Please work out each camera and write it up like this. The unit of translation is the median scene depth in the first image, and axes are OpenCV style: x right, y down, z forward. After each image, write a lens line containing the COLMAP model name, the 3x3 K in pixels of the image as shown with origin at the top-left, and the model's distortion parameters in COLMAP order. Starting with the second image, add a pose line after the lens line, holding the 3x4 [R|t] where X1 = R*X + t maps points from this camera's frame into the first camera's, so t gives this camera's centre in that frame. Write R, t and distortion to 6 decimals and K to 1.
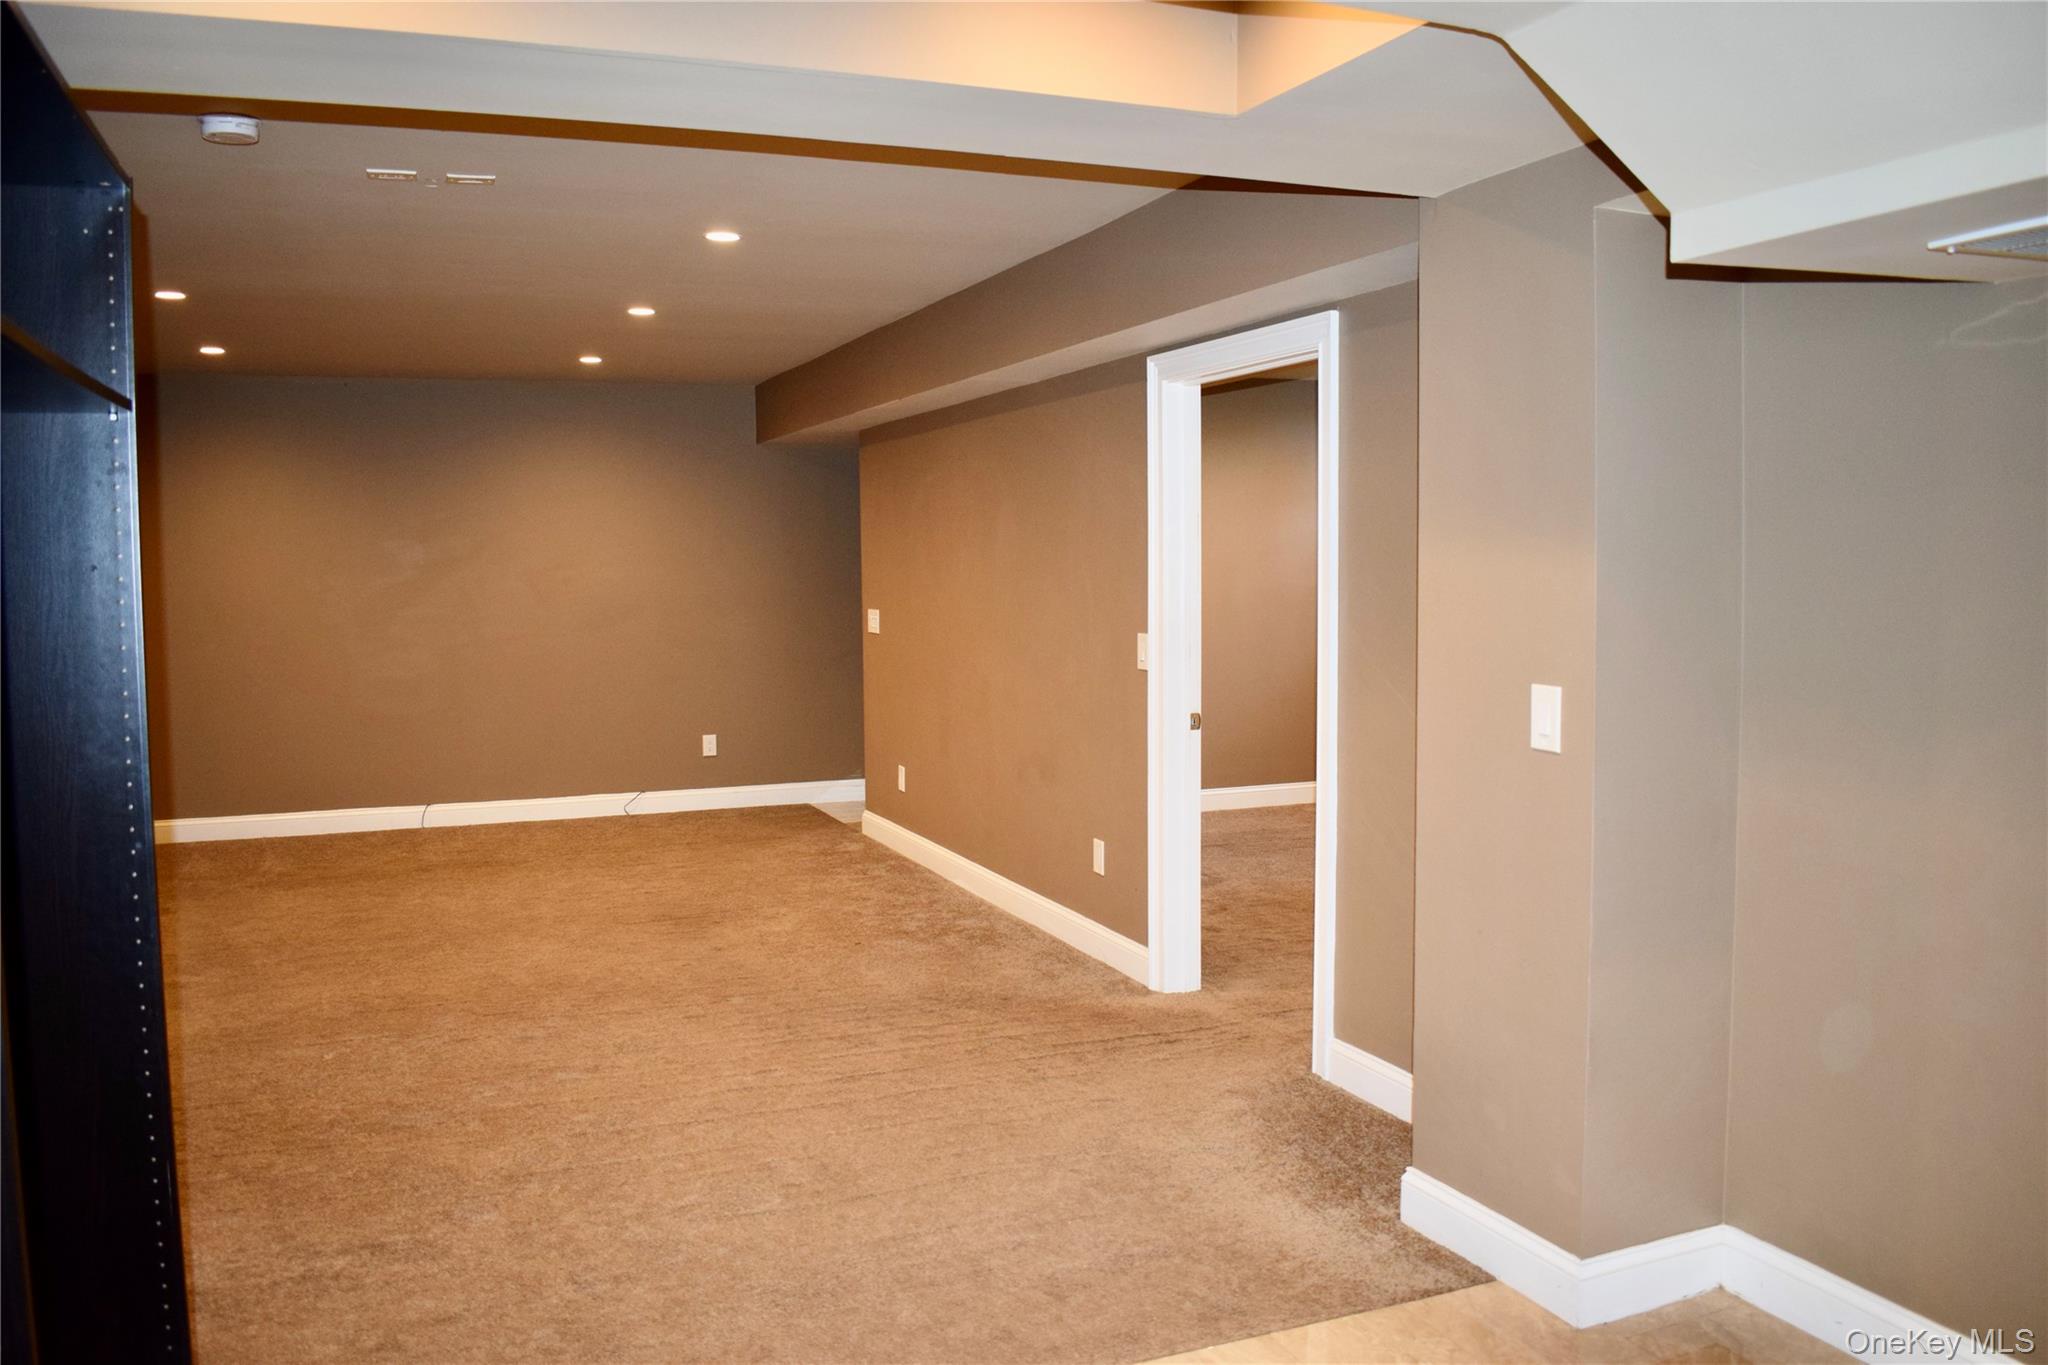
lens RADIAL K [[1626.0, 0, 1012.0], [0, 1626.0, 677.4], [0, 0, 1]] dist [-0.098321, 0.015934]
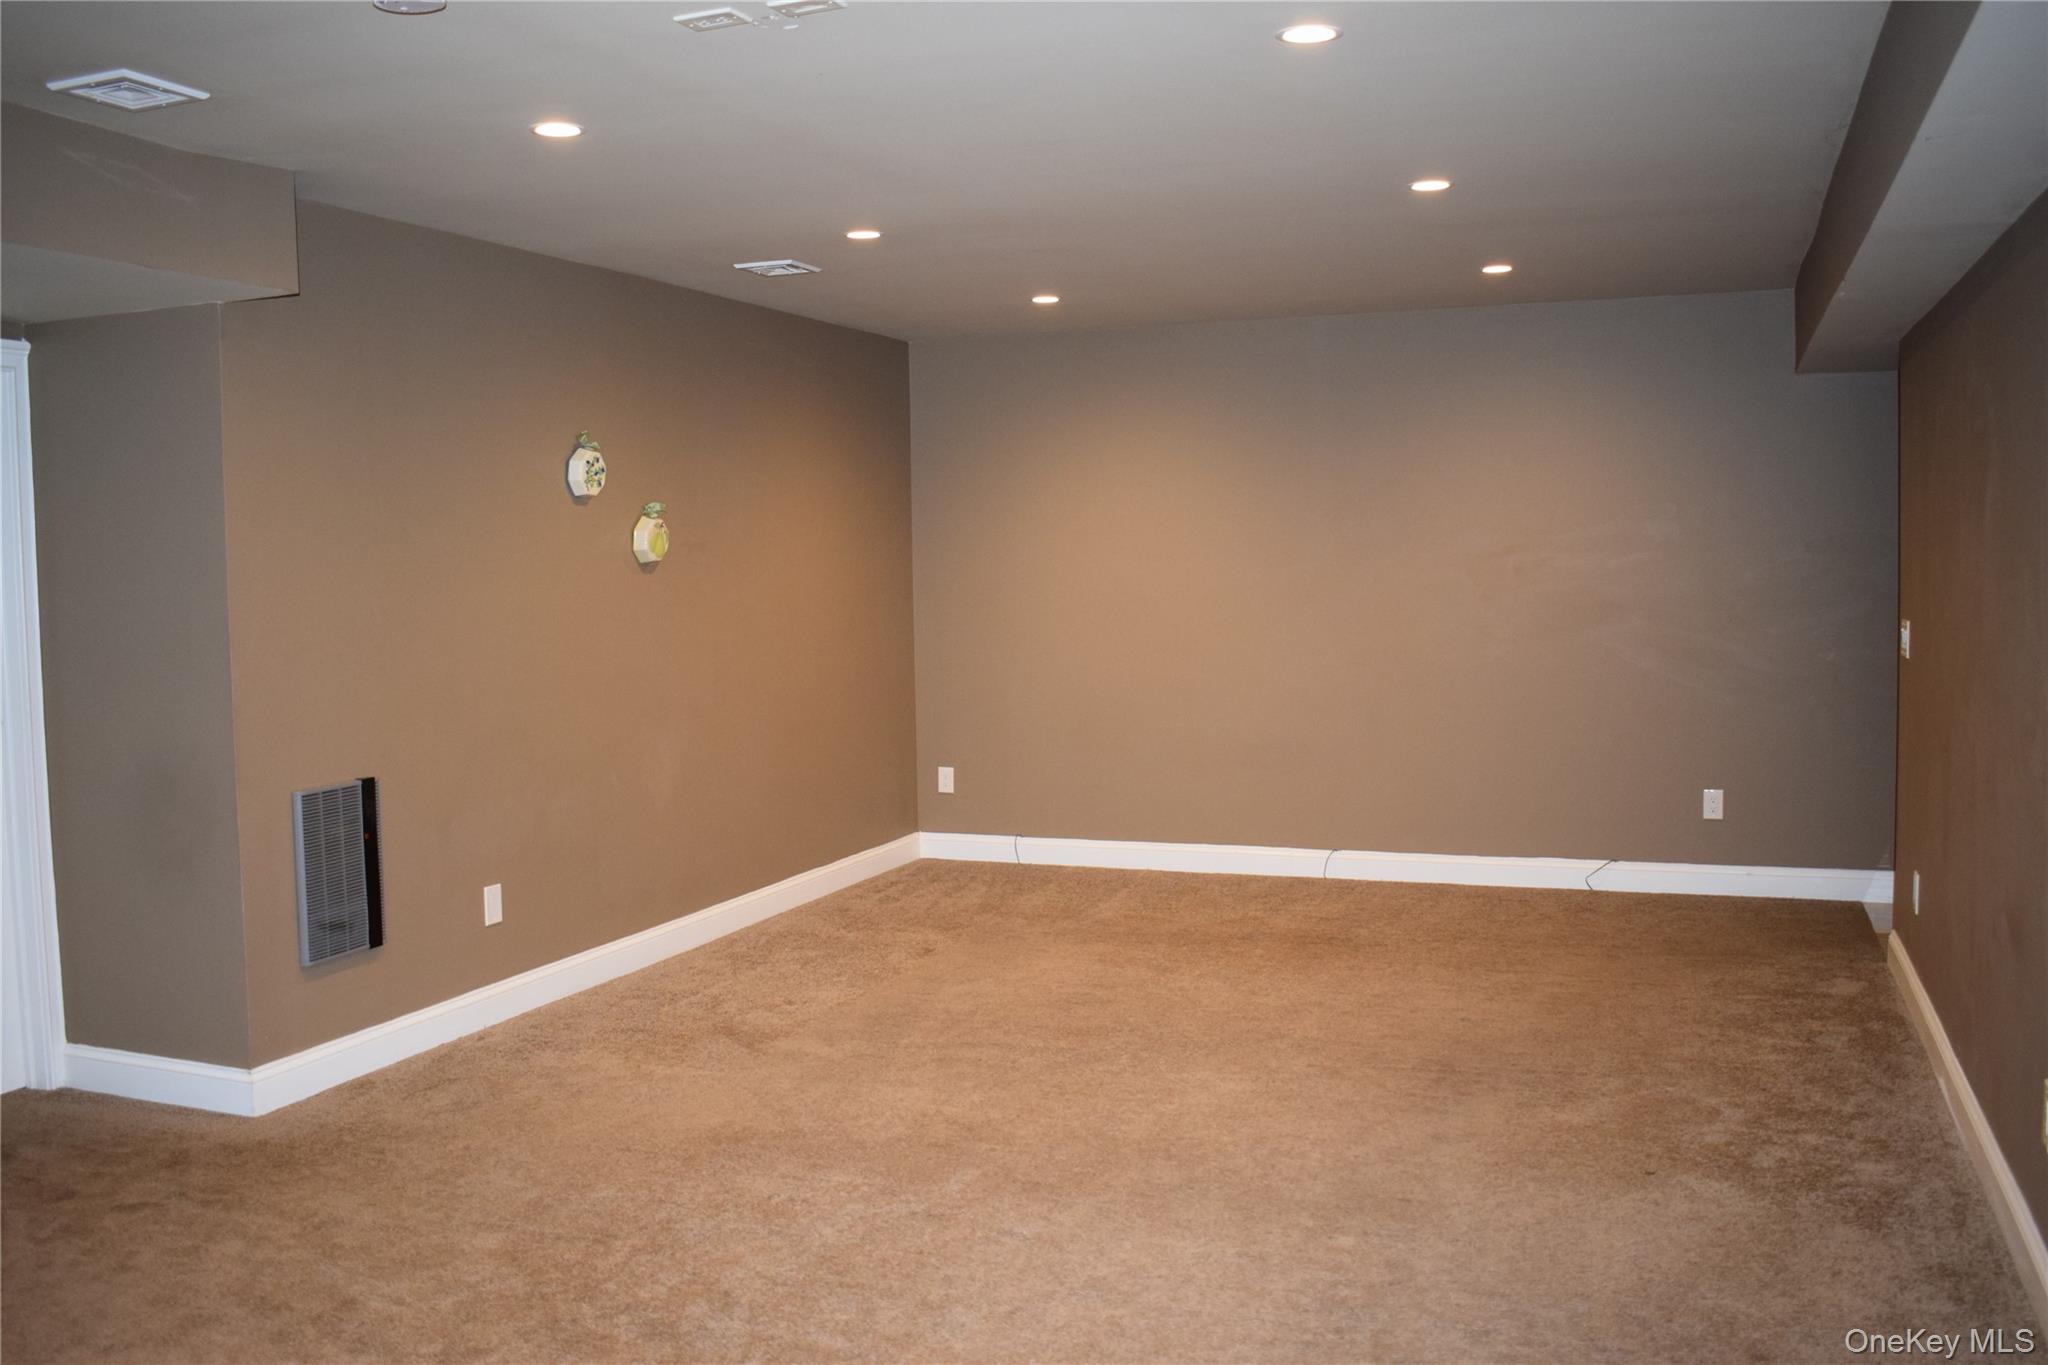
lens RADIAL K [[1785.4, 0, 1024.0], [0, 1785.4, 682.5], [0, 0, 1]] dist [-0.072747, 0.001234]
pose [[0.725470, 0.041745, -0.686987, 0.152094], [-0.035687, 0.999098, 0.023025, -0.022568], [0.687328, 0.007813, 0.726305, 0.298739]]
